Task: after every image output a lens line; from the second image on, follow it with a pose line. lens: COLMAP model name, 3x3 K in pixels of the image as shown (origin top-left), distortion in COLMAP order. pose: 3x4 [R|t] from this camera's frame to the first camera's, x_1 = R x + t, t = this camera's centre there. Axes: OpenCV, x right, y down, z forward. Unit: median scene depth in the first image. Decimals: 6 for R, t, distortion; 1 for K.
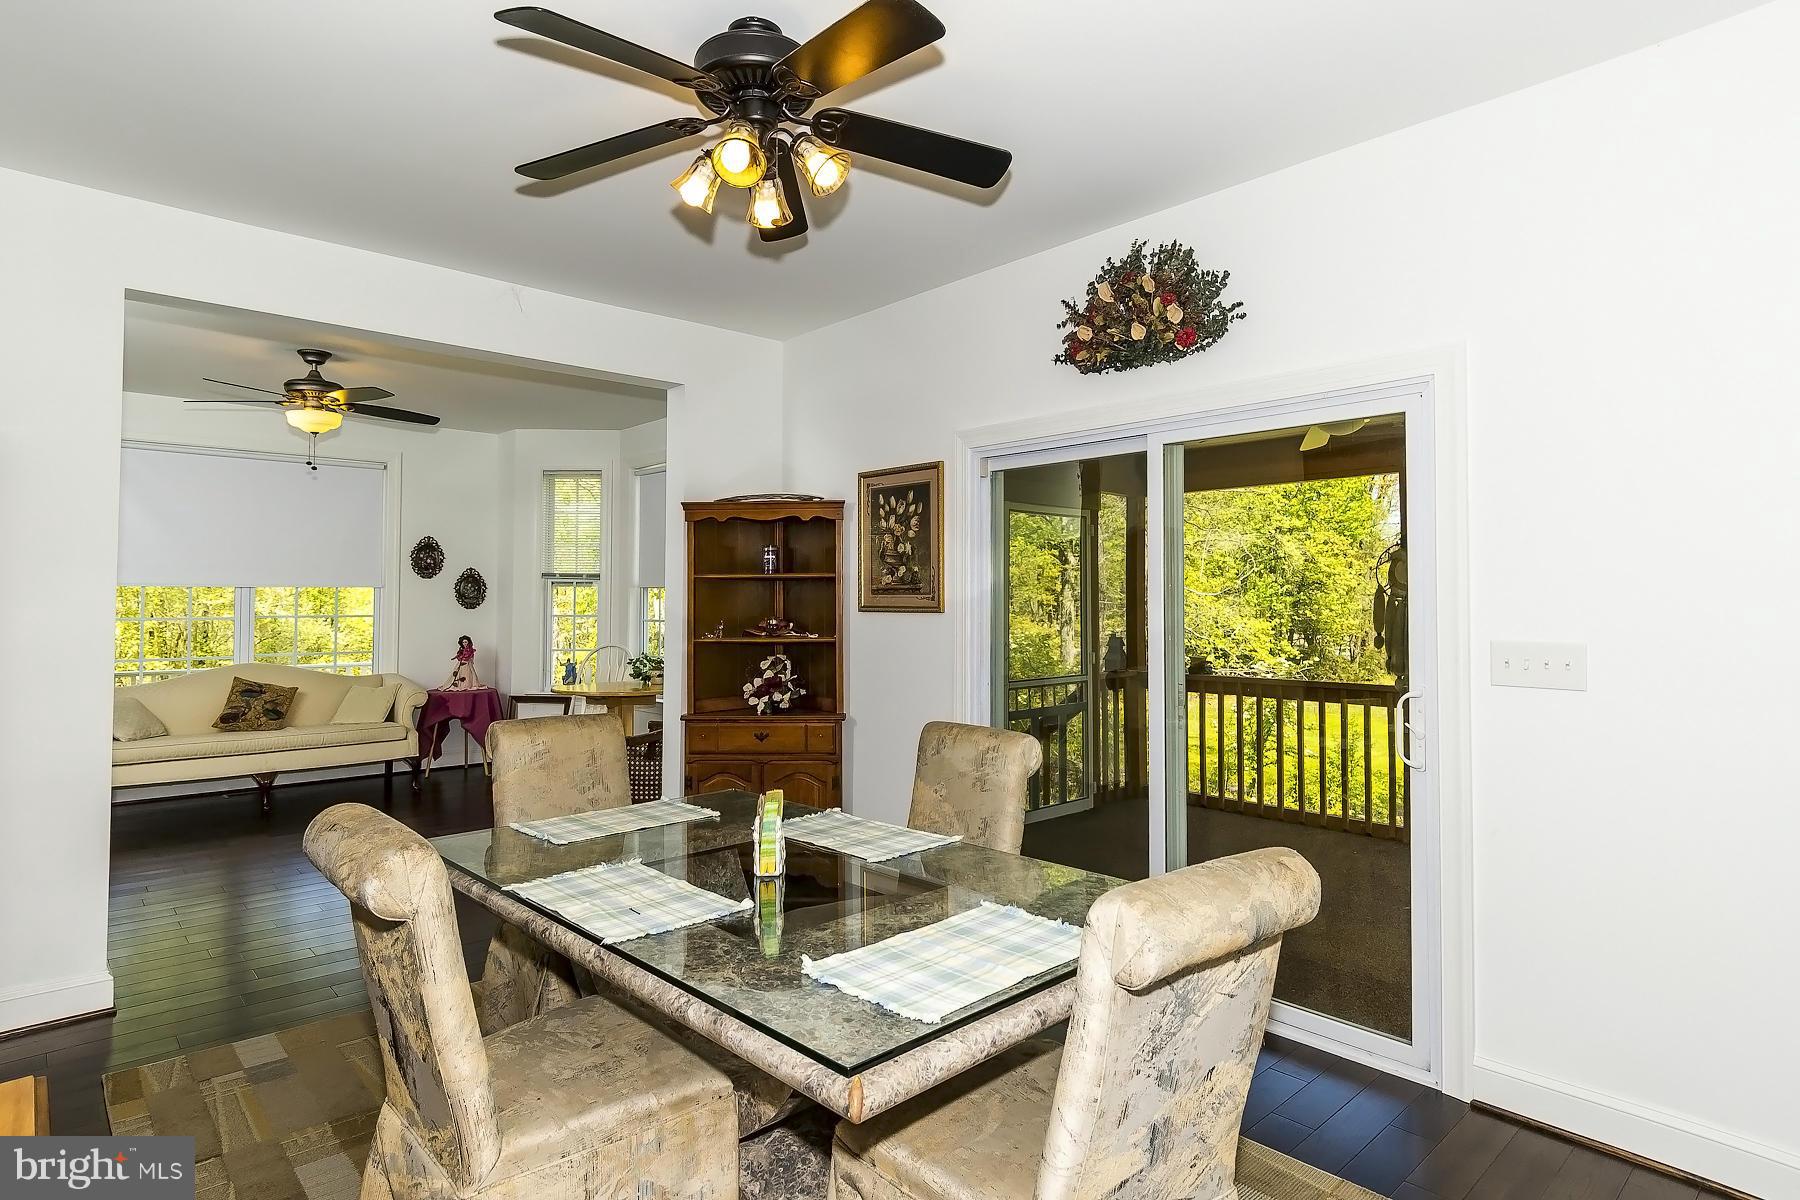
lens RADIAL K [[975.8, 0, 899.8], [0, 975.8, 597.4], [0, 0, 1]] dist [-0.009243, 0.001632]
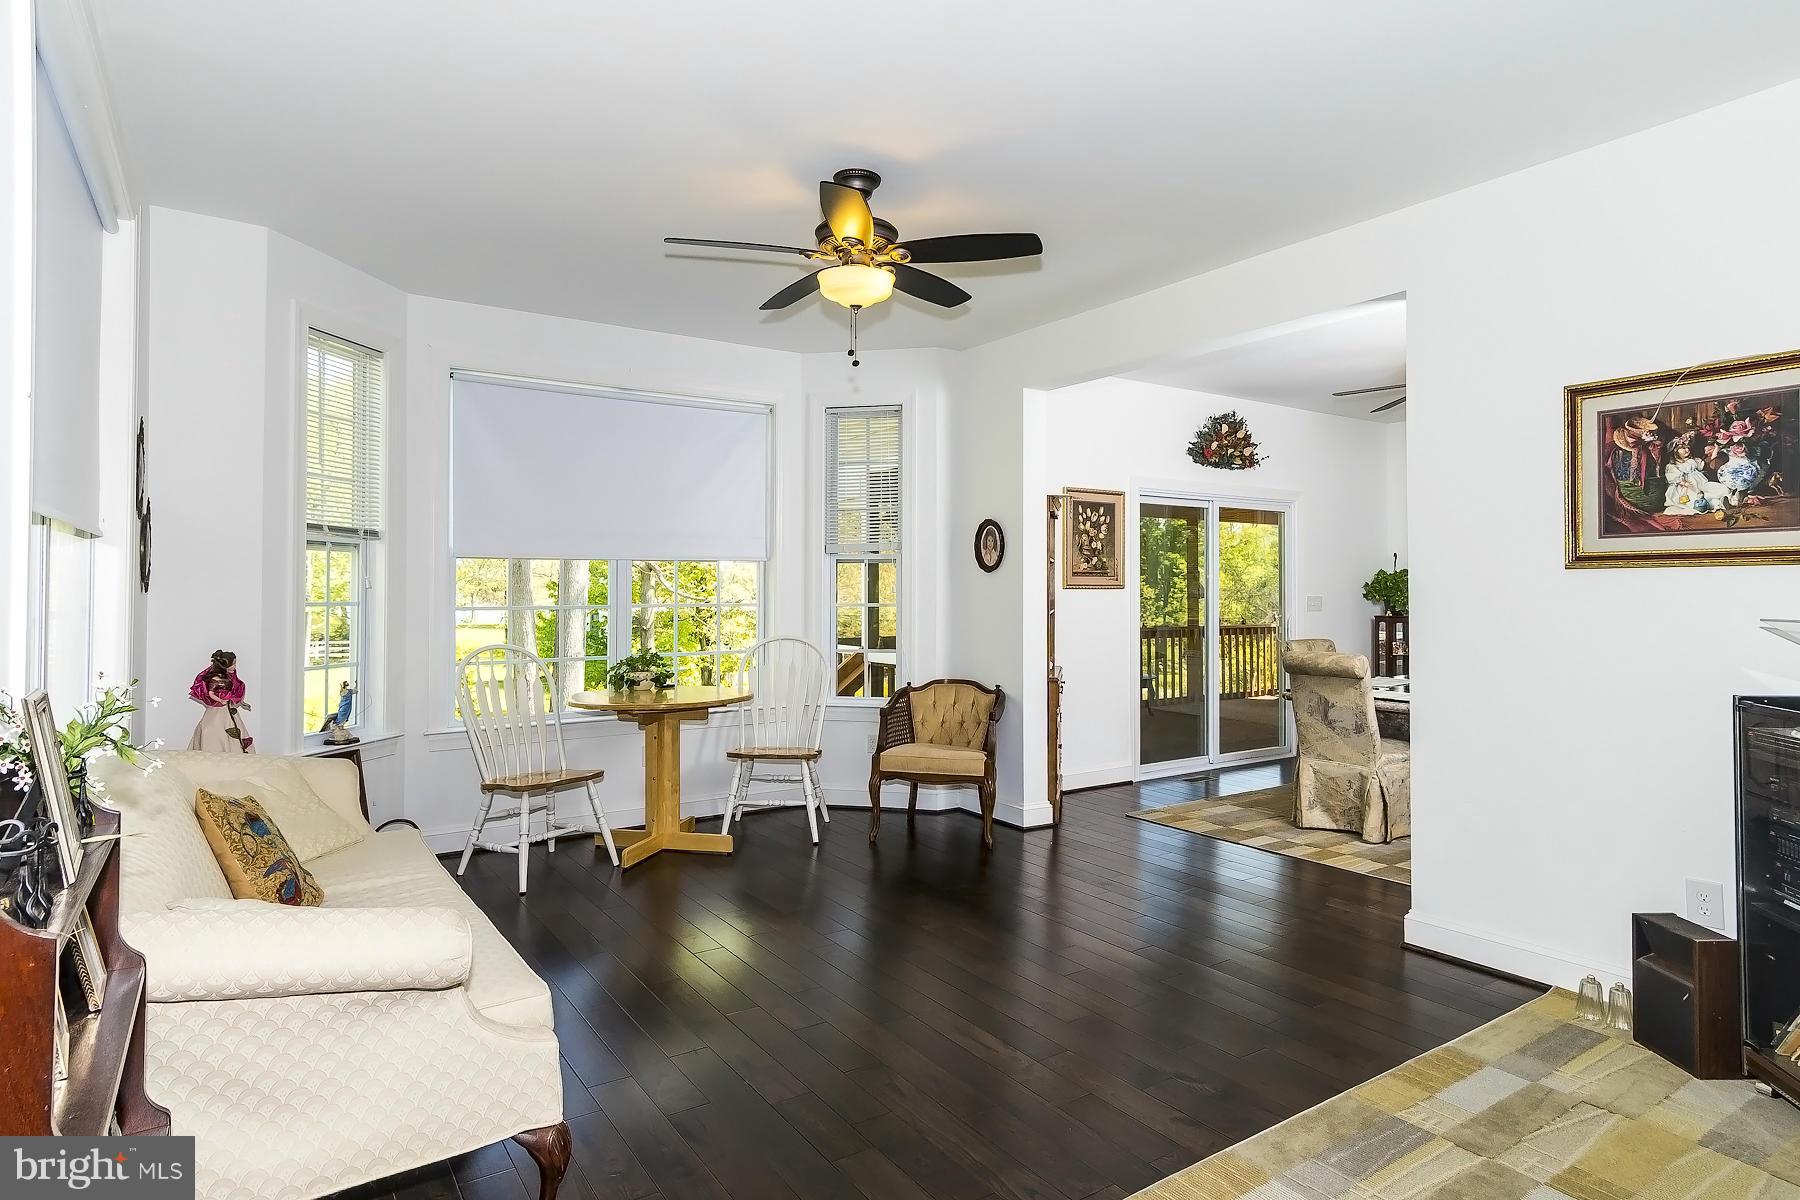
lens RADIAL K [[975.8, 0, 897.6], [0, 975.8, 590.3], [0, 0, 1]] dist [-0.009243, 0.001632]
pose [[0.163076, 0.000041, 0.986613, -1.485011], [-0.006381, 0.999979, 0.001013, 0.017712], [-0.986593, -0.006461, 0.163073, 1.051740]]
